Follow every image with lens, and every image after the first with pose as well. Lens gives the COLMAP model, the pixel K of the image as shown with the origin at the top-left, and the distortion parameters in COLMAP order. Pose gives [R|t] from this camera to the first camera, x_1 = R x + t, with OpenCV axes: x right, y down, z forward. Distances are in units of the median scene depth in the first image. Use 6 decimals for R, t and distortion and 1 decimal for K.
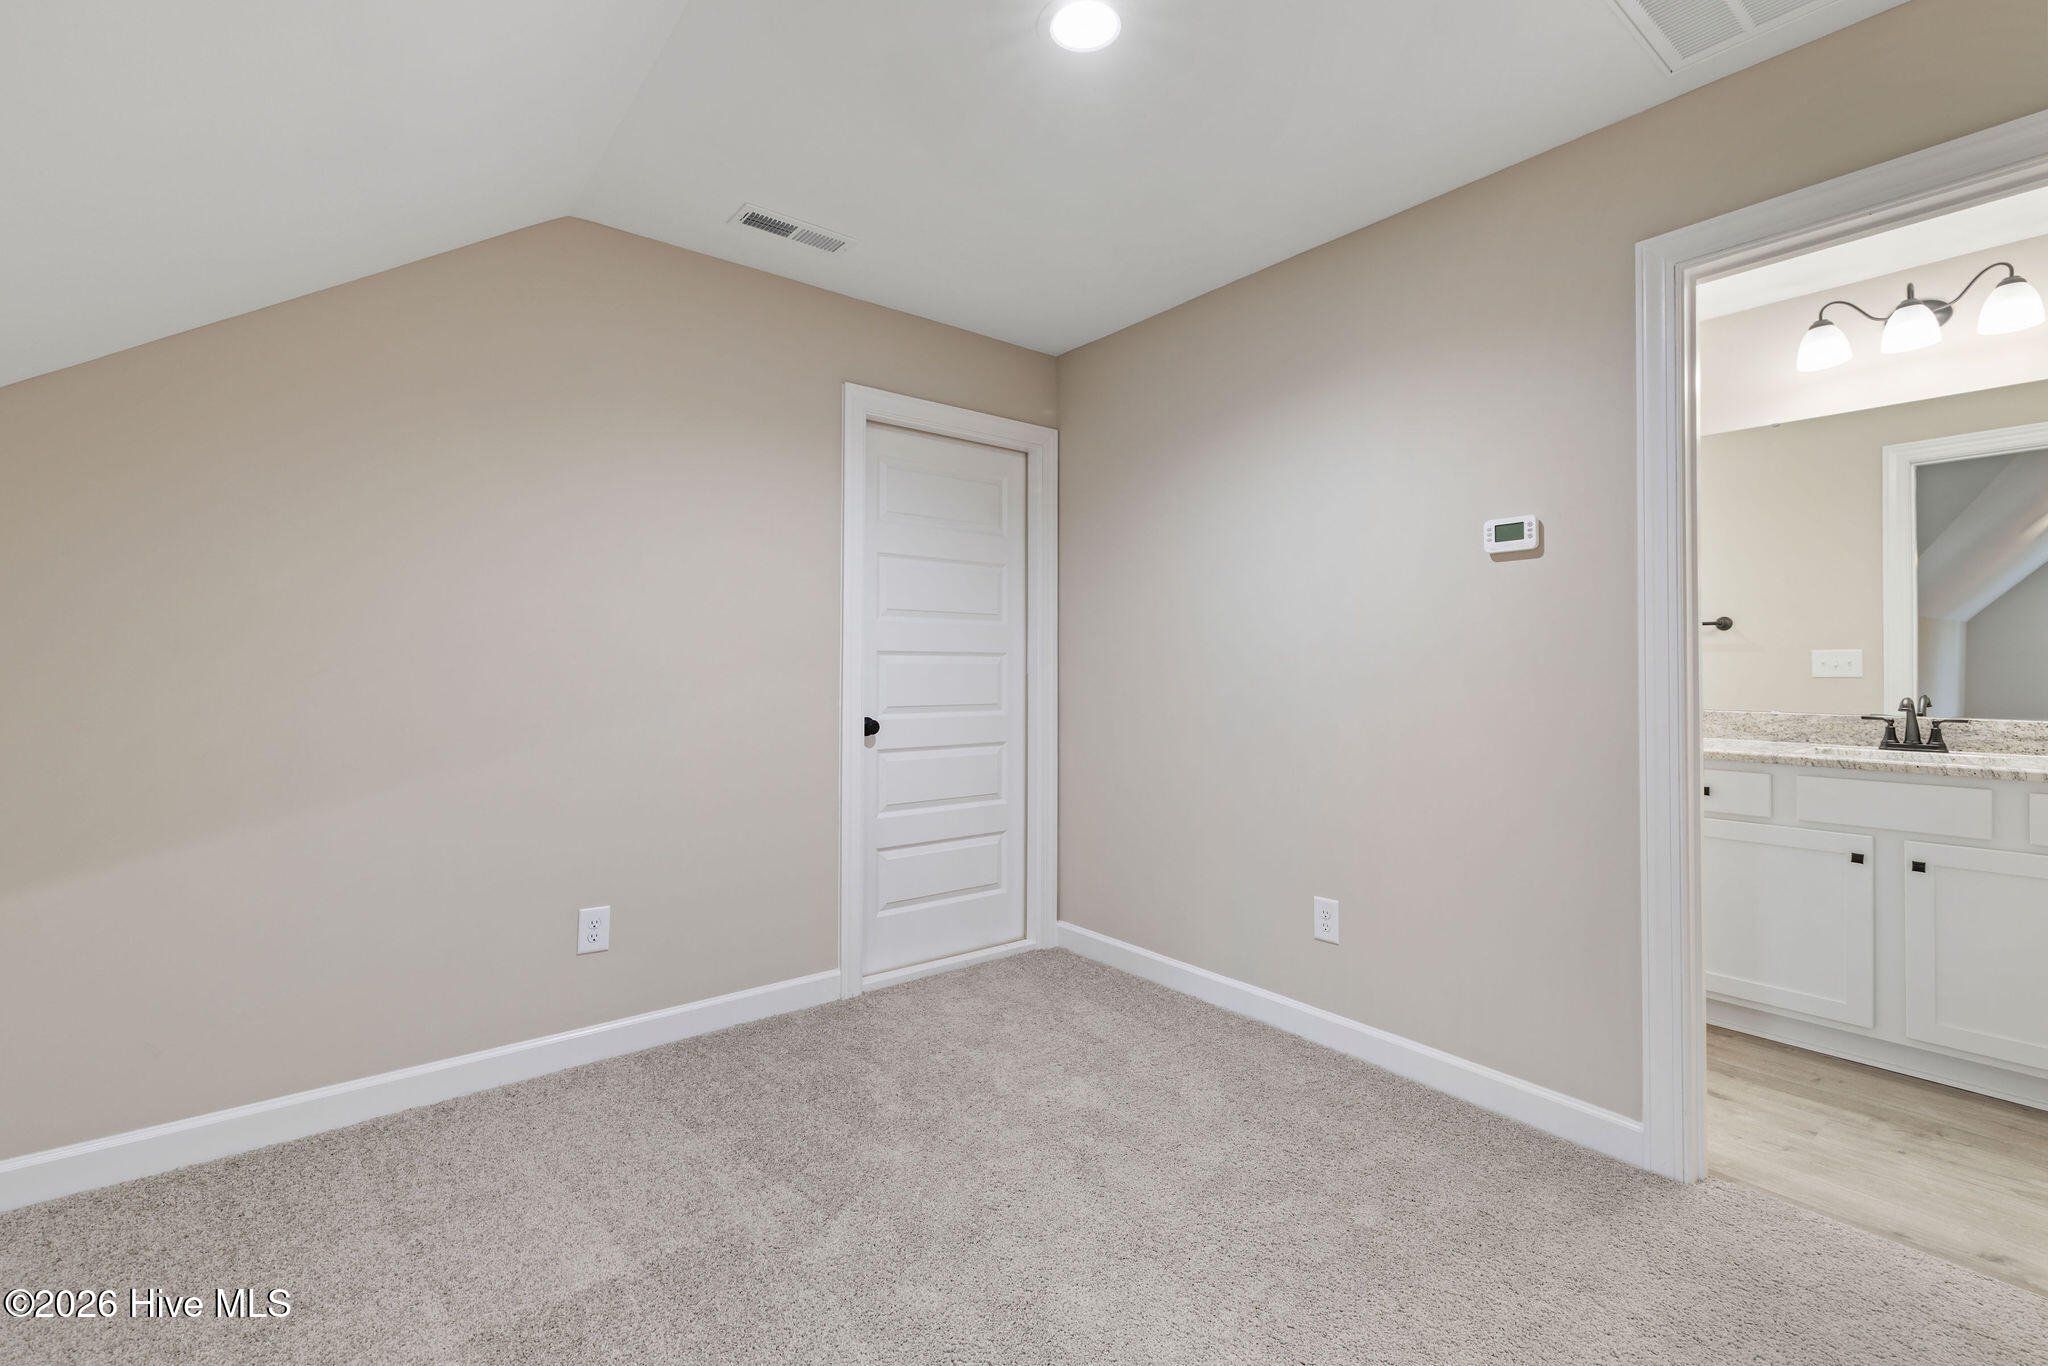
lens RADIAL K [[874.0, 0, 1020.5], [0, 874.0, 667.3], [0, 0, 1]] dist [-0.000660, -0.000293]
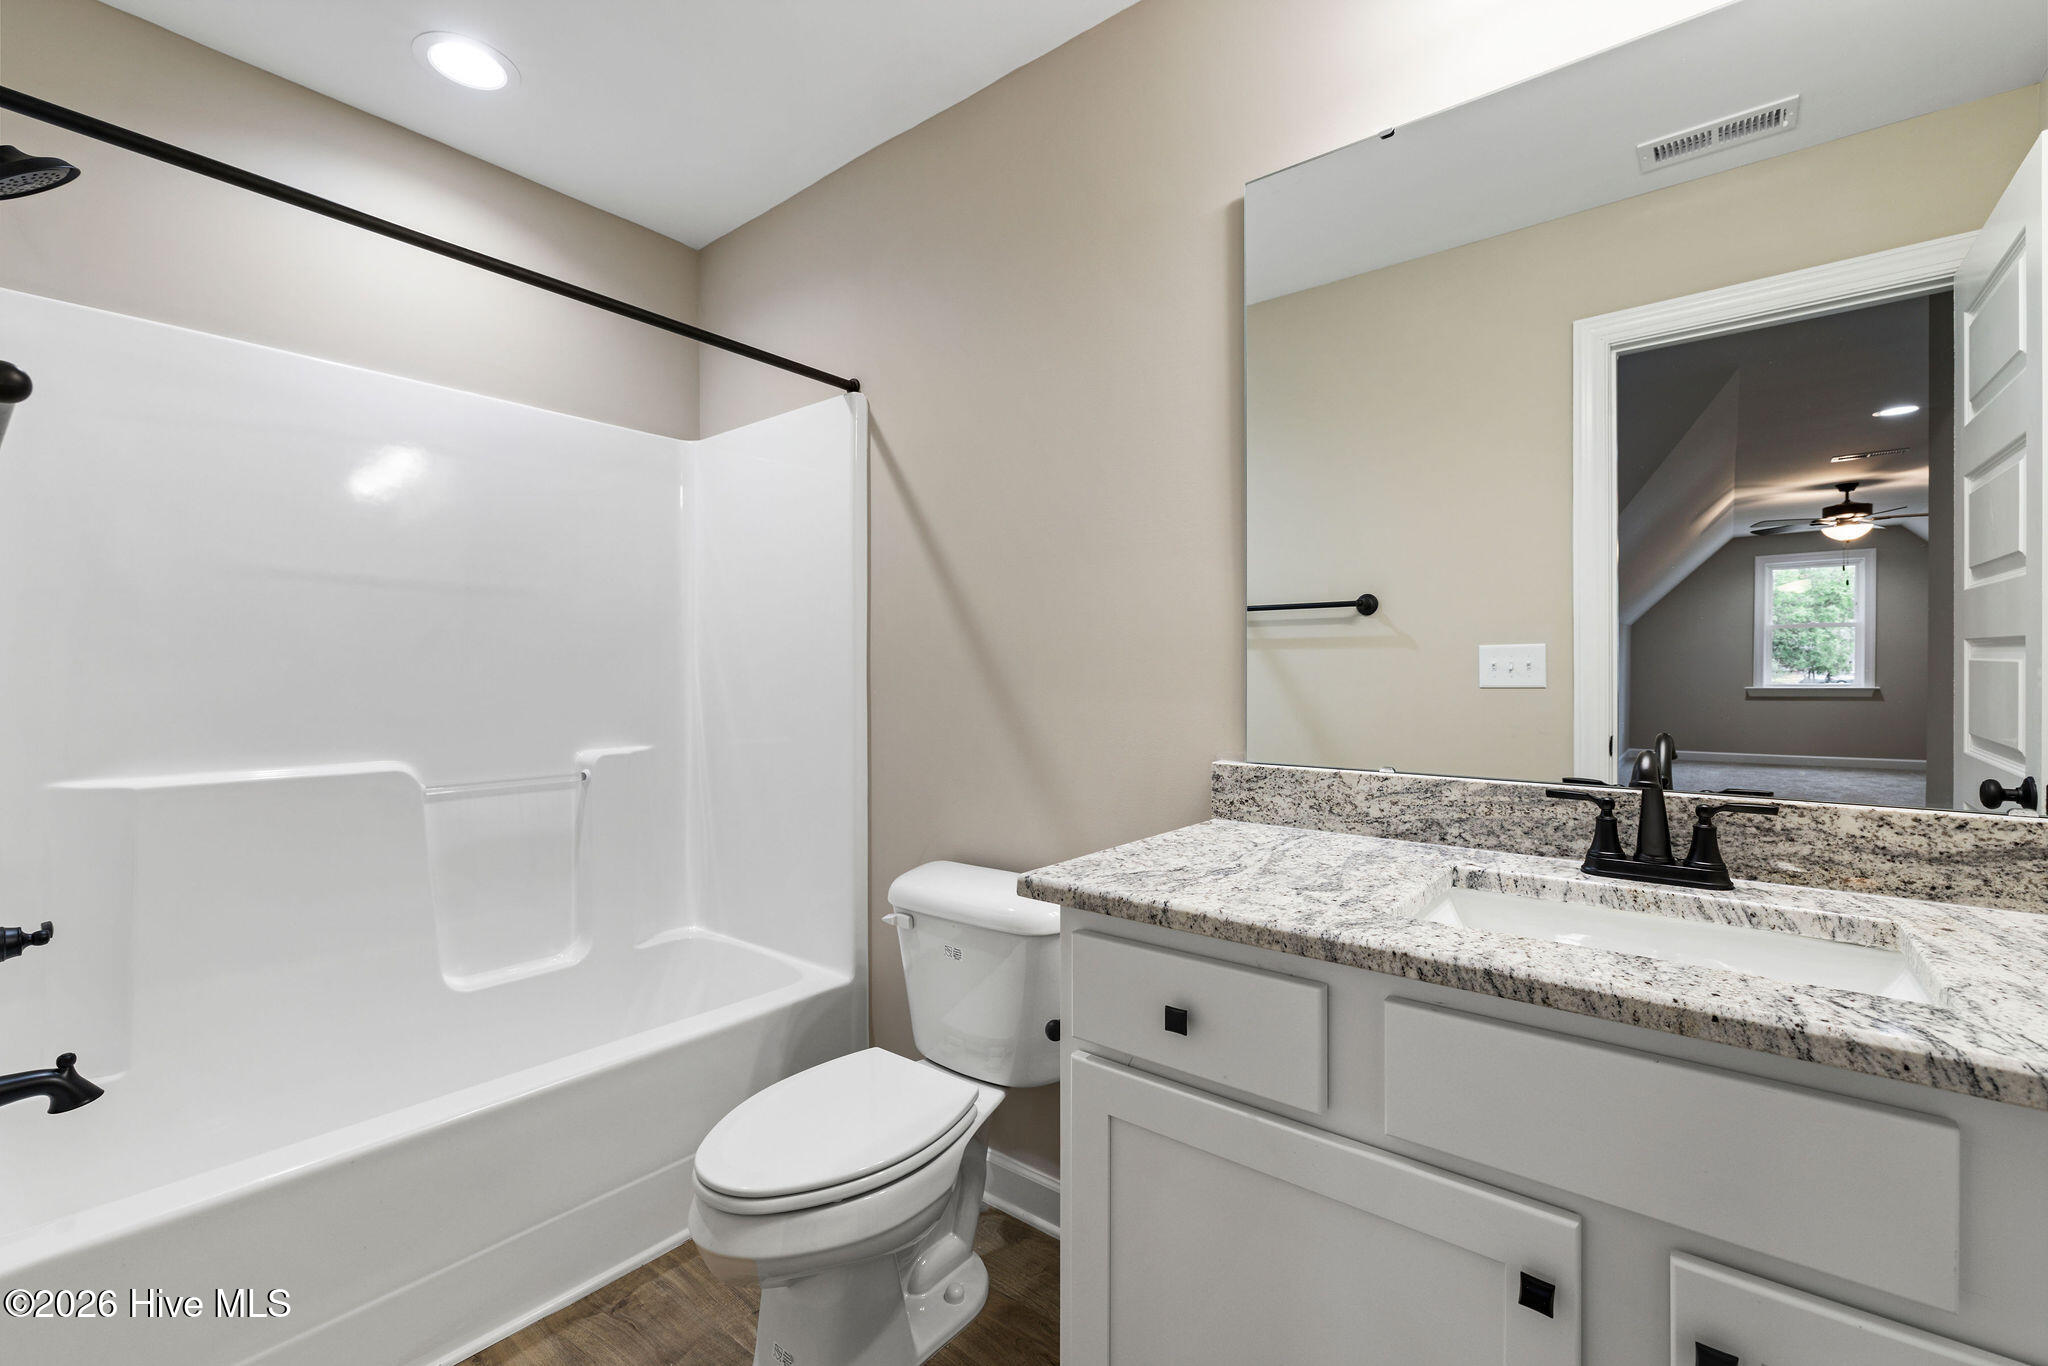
lens RADIAL K [[876.4, 0, 1024.0], [0, 876.4, 683.0], [0, 0, 1]] dist [-0.000355, 0.000698]
pose [[0.972973, -0.005727, 0.230850, 0.639808], [0.003157, 0.999929, 0.011501, -0.000302], [-0.230899, -0.010461, 0.972921, 0.667783]]
